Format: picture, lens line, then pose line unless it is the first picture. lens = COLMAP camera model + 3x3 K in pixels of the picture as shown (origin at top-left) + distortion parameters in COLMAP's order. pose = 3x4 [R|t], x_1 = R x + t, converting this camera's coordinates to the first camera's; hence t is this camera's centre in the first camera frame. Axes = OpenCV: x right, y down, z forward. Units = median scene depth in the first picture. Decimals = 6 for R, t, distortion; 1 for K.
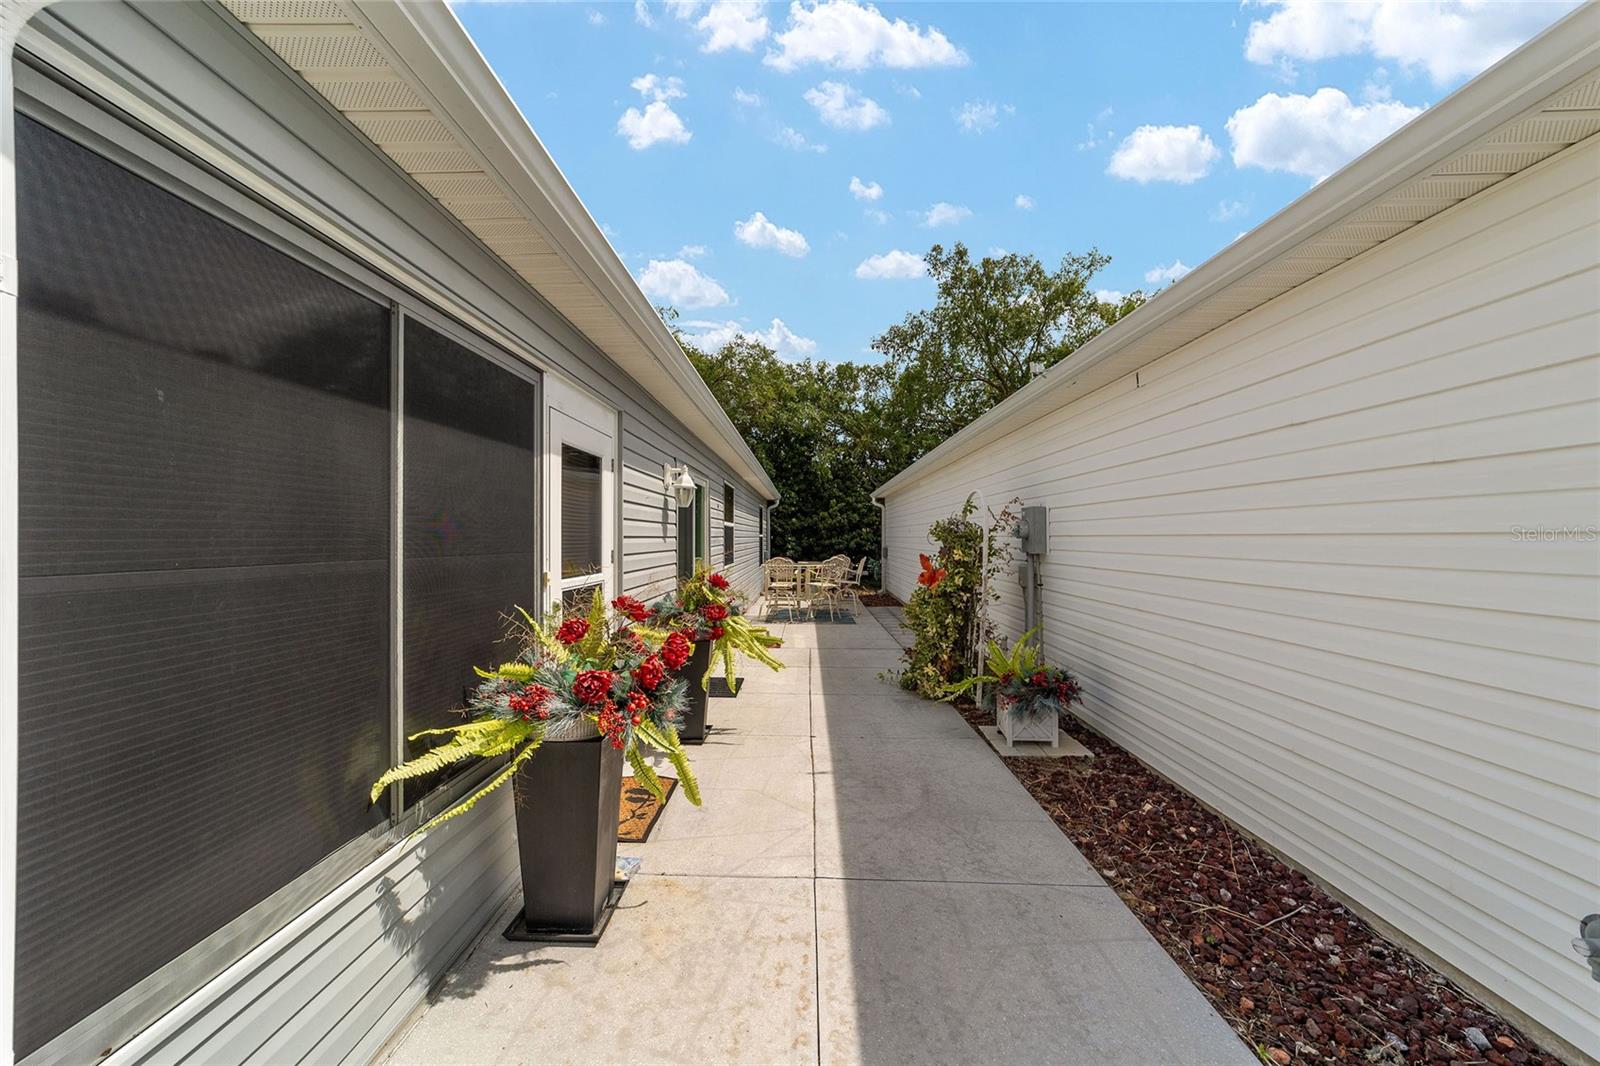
lens RADIAL K [[616.4, 0, 797.1], [0, 616.4, 544.6], [0, 0, 1]] dist [-0.012315, 0.008248]
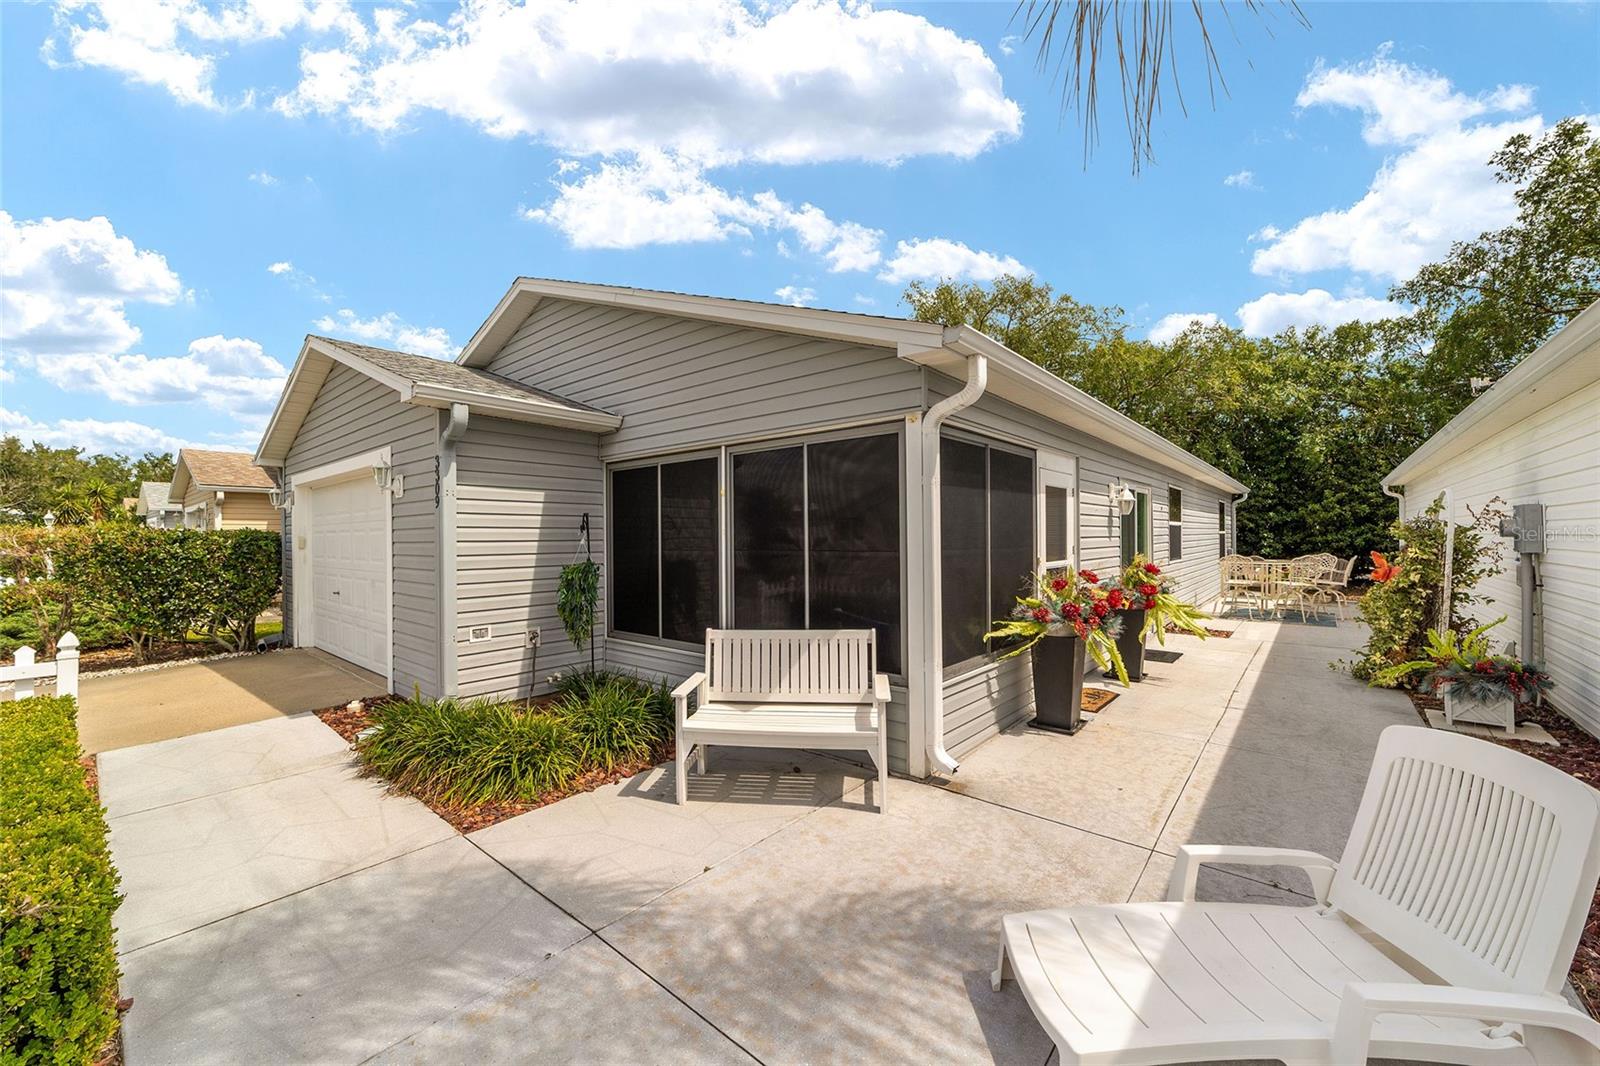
lens RADIAL K [[617.1, 0, 779.2], [0, 617.1, 528.4], [0, 0, 1]] dist [-0.032506, 0.012234]
pose [[0.757278, -0.010828, -0.653003, 0.099533], [-0.002331, 0.999811, -0.019281, -0.002515], [0.653088, 0.016123, 0.757110, -0.436345]]
